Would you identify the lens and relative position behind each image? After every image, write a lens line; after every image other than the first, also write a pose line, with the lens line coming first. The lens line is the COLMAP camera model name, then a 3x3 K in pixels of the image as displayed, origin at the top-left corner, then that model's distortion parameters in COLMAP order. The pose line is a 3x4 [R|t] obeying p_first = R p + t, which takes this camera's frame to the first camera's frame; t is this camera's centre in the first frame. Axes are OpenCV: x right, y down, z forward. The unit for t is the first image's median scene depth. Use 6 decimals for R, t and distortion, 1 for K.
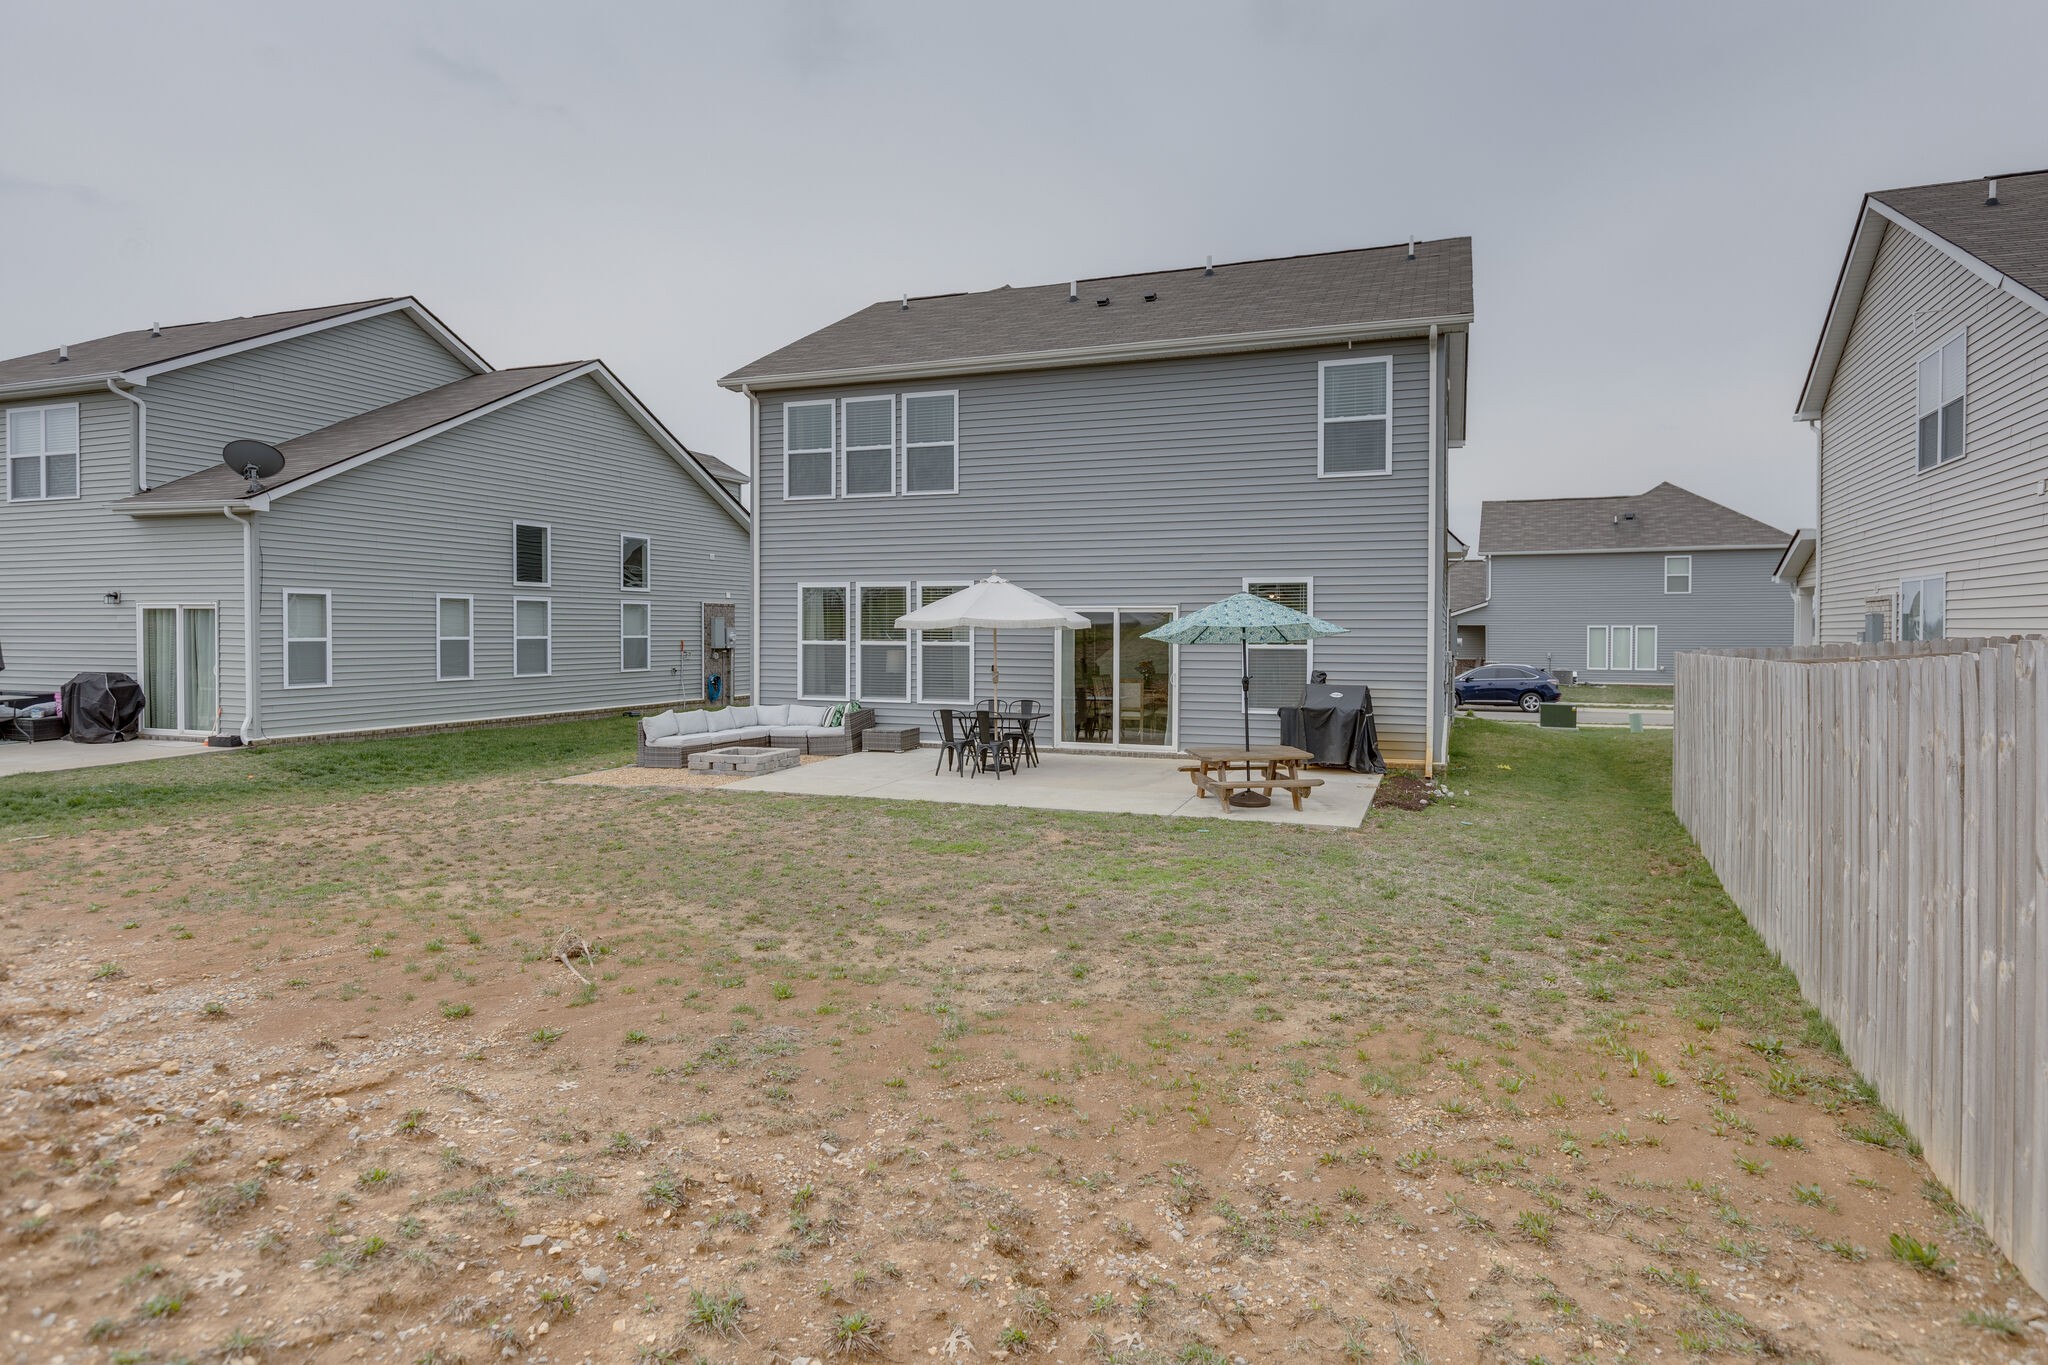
lens RADIAL K [[1331.4, 0, 1064.5], [0, 1331.4, 690.9], [0, 0, 1]] dist [0.002840, -0.007446]
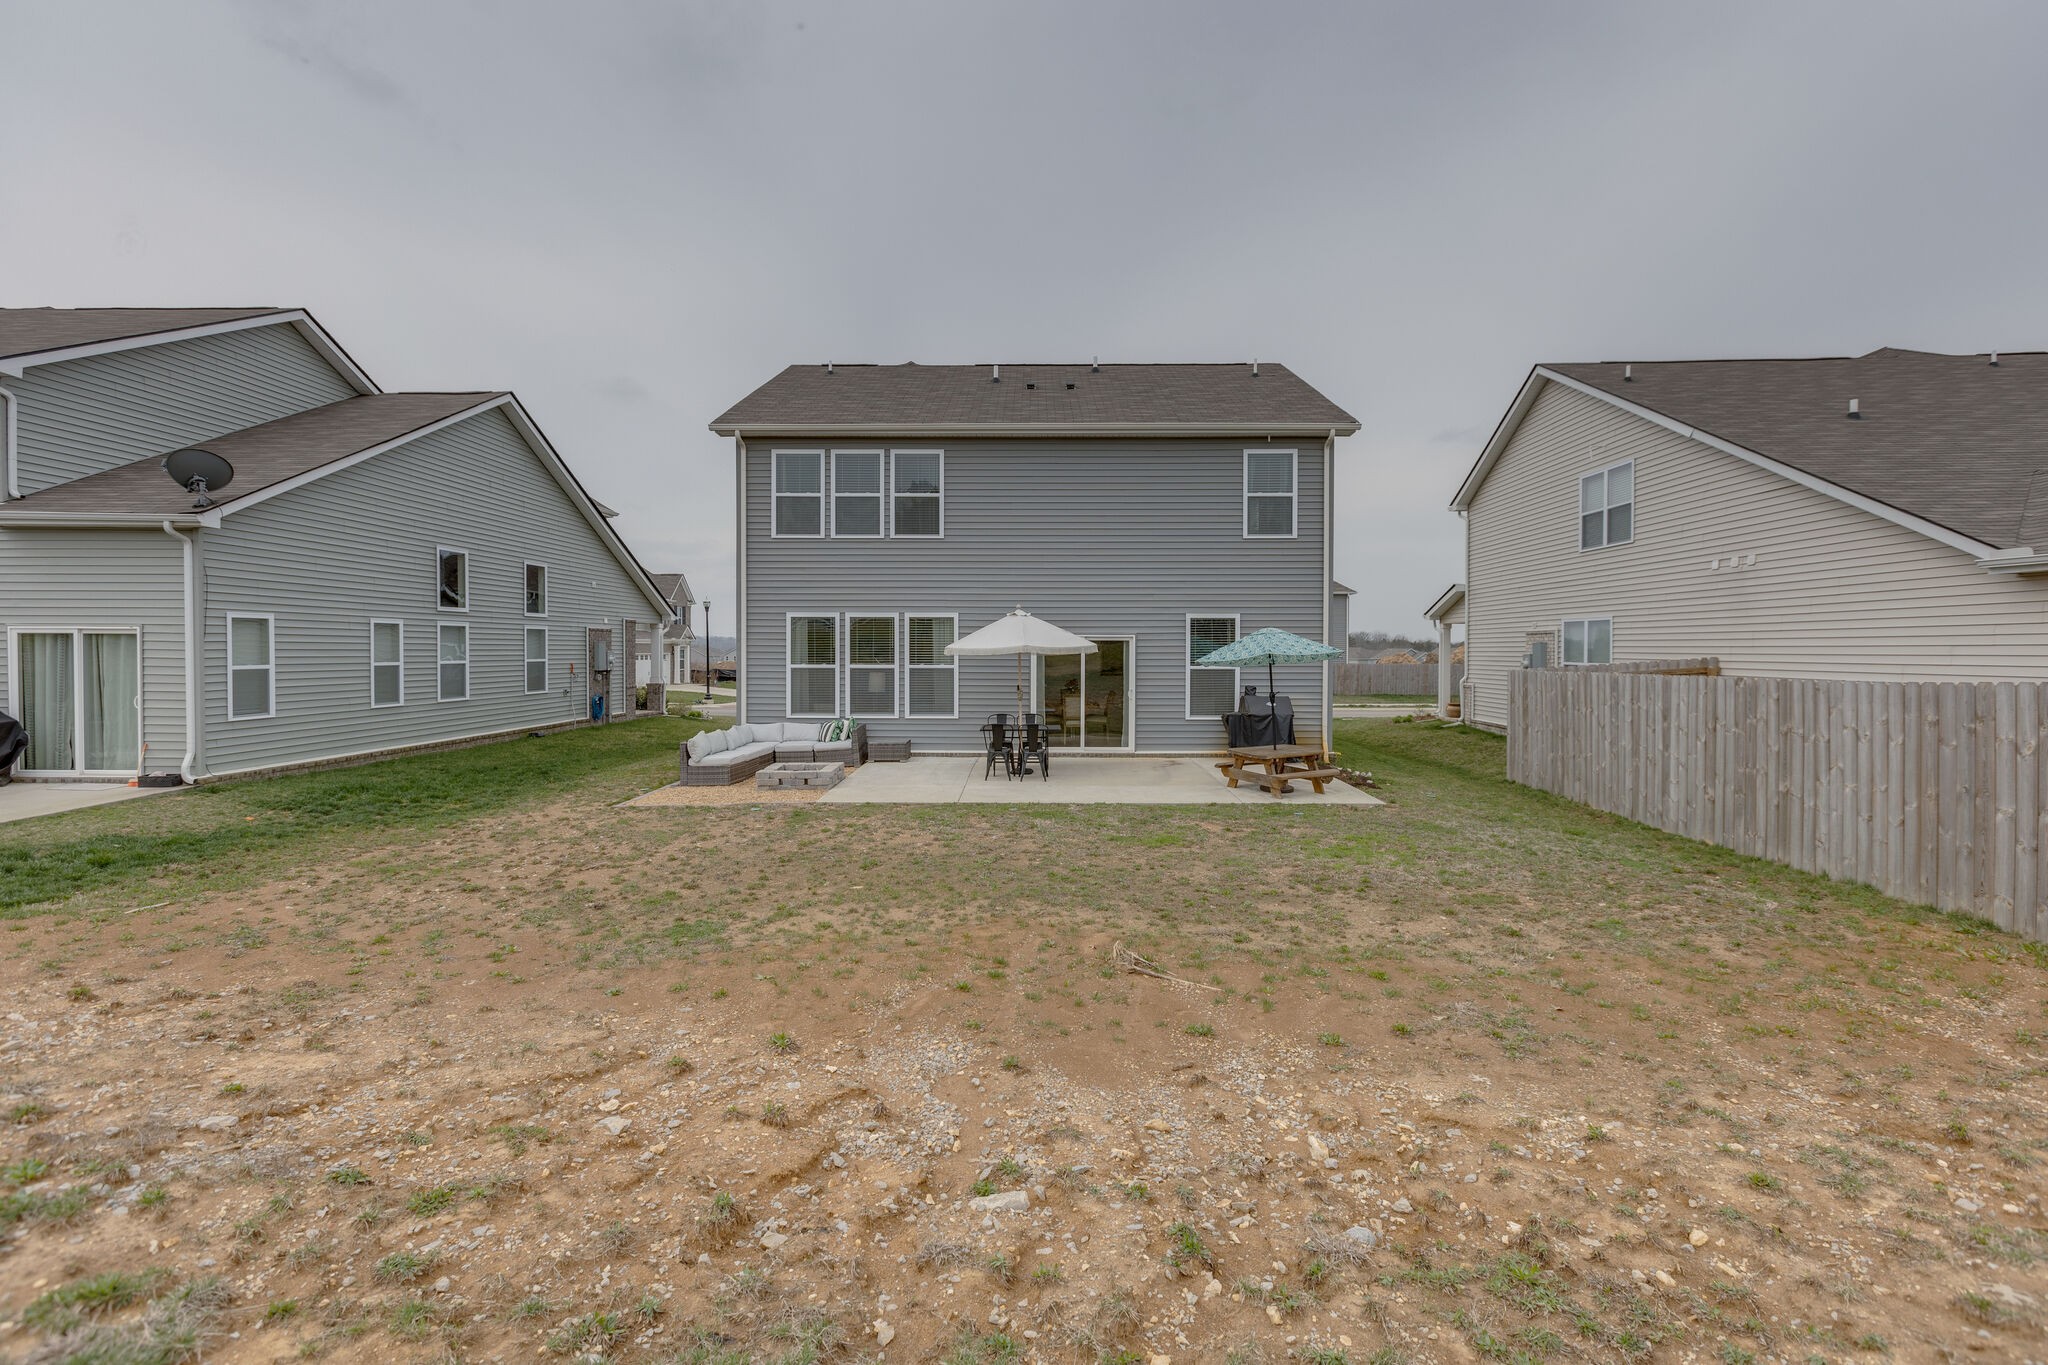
lens RADIAL K [[1046.8, 0, 1086.2], [0, 1046.8, 701.1], [0, 0, 1]] dist [-0.003599, -0.000650]
pose [[0.921592, -0.020164, 0.387636, -0.315065], [0.018246, 0.999796, 0.008628, -0.010557], [-0.387731, -0.000879, 0.921772, 0.100161]]
